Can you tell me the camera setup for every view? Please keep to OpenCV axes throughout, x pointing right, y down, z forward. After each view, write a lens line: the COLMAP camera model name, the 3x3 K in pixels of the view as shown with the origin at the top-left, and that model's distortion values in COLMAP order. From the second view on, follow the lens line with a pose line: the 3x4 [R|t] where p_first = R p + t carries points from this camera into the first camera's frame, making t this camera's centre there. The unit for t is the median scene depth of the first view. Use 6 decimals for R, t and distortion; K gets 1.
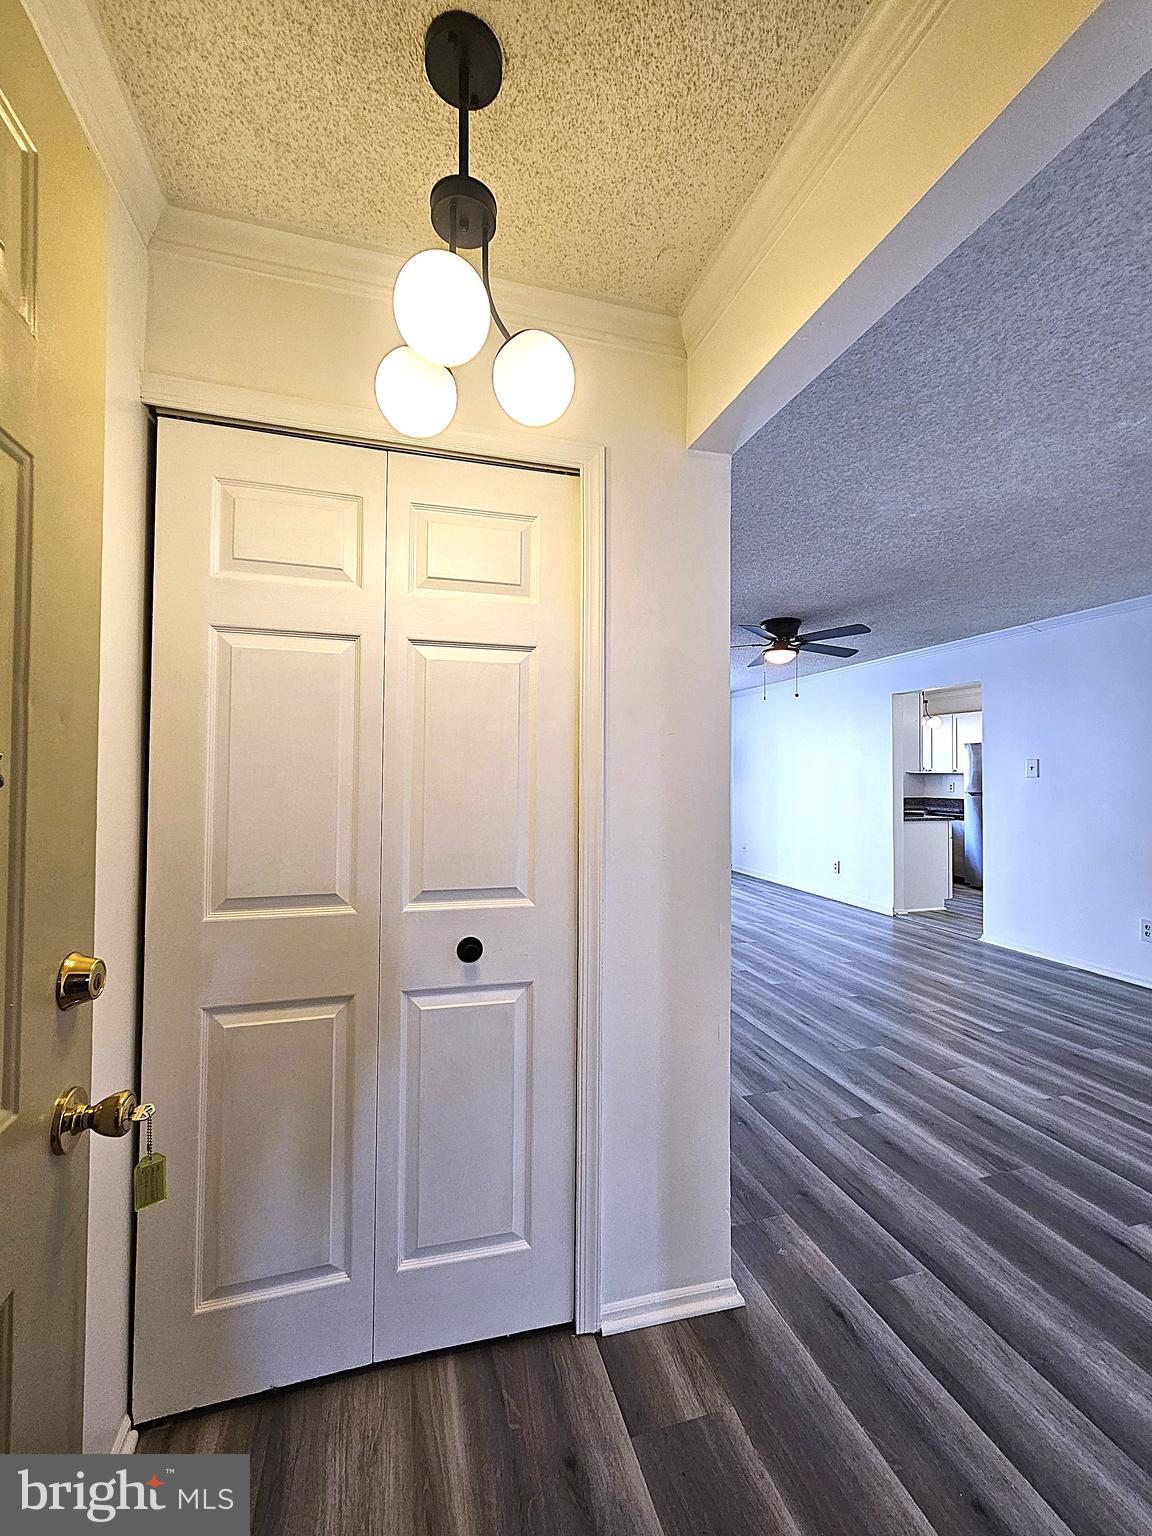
lens RADIAL K [[630.9, 0, 573.7], [0, 630.9, 762.7], [0, 0, 1]] dist [-0.000503, -0.000125]
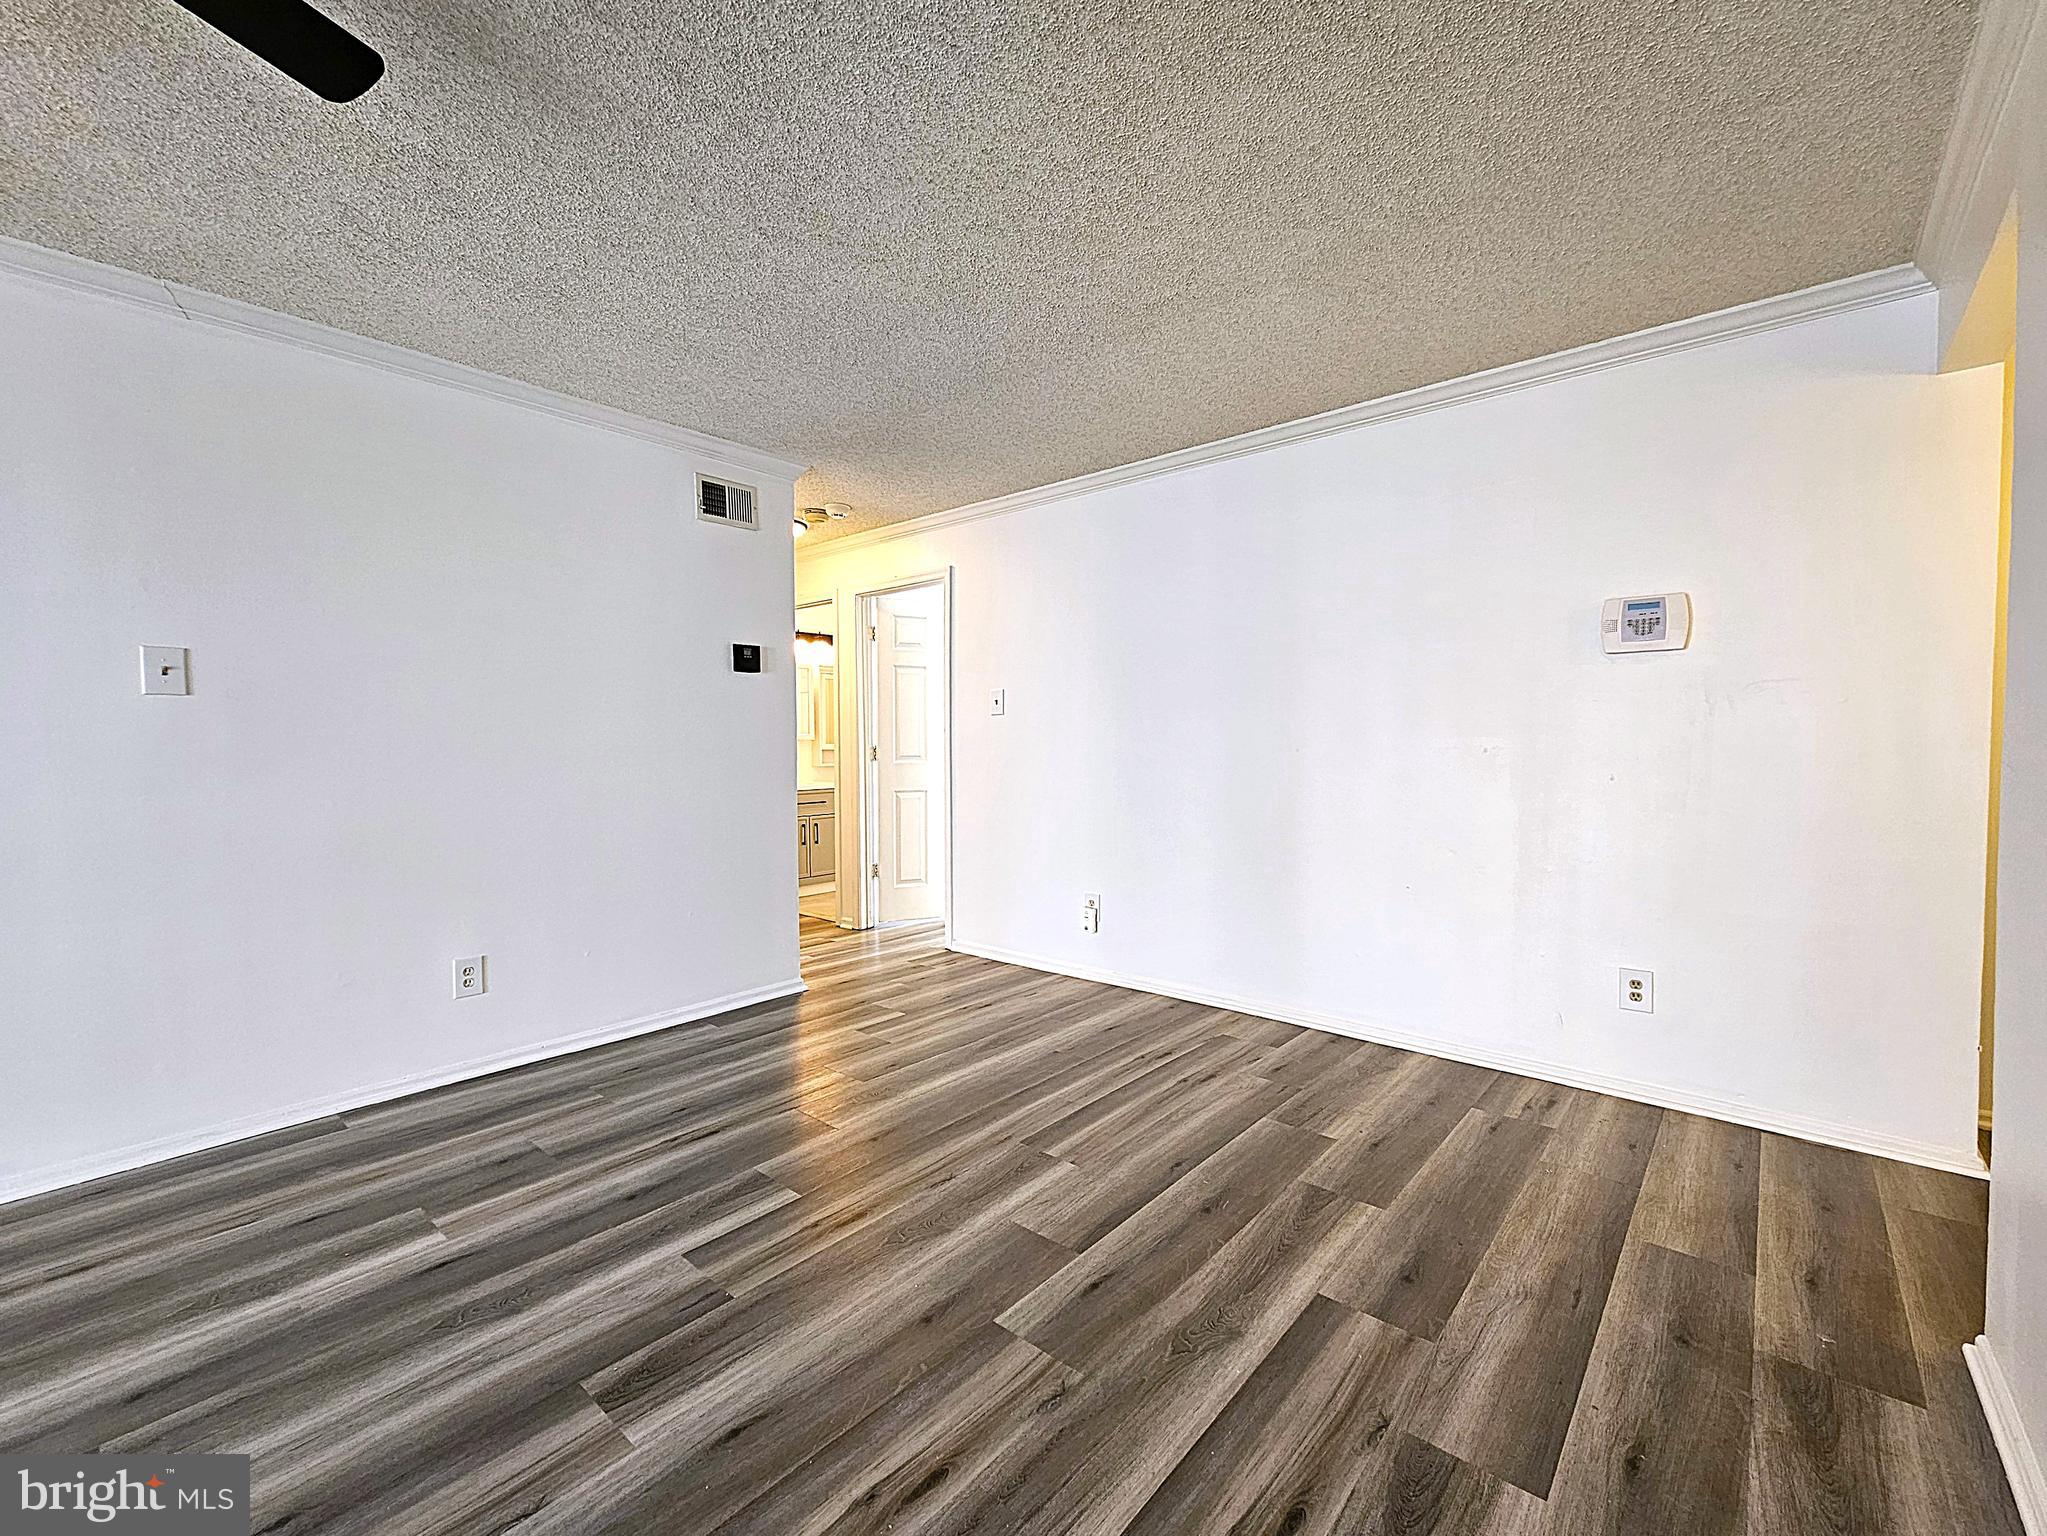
lens RADIAL K [[868.4, 0, 1012.4], [0, 868.4, 771.3], [0, 0, 1]] dist [-0.000867, 0.000571]
pose [[-0.540681, -0.029920, 0.840695, 0.012614], [-0.011416, 0.999536, 0.028231, 0.059770], [-0.841150, 0.005667, -0.540772, 1.046524]]
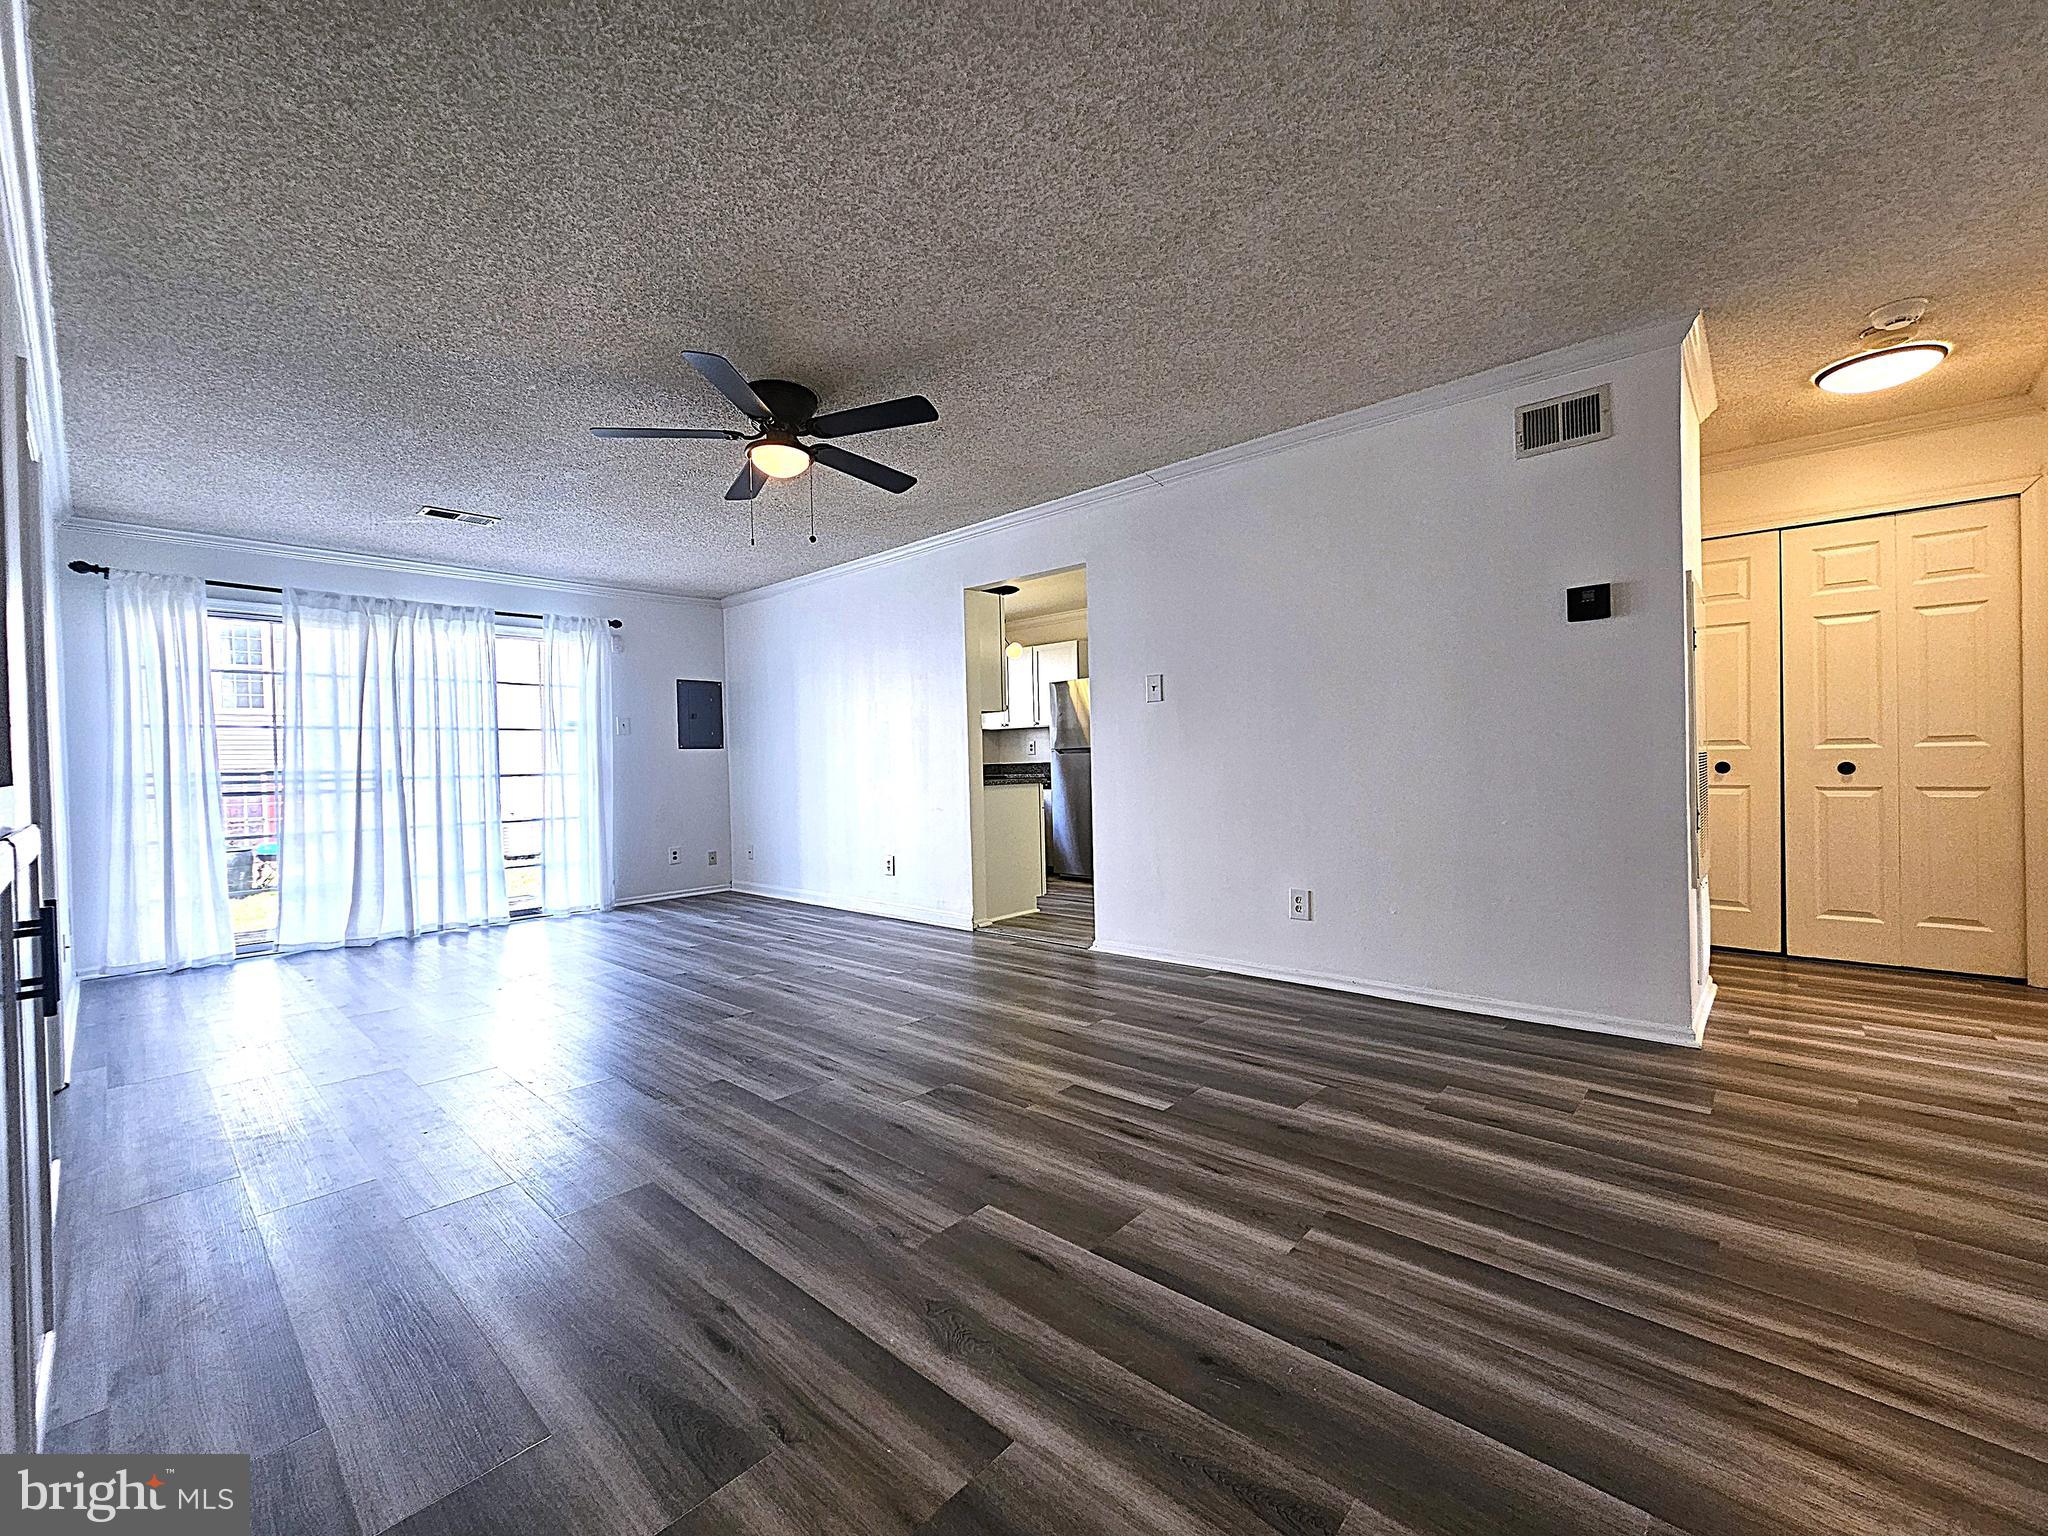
lens RADIAL K [[842.6, 0, 1015.2], [0, 842.6, 771.4], [0, 0, 1]] dist [-0.000961, 0.000388]
pose [[0.854717, -0.031355, 0.518146, 0.152221], [0.020048, 0.999423, 0.027408, 0.086425], [-0.518706, -0.013039, 0.854853, 0.366621]]
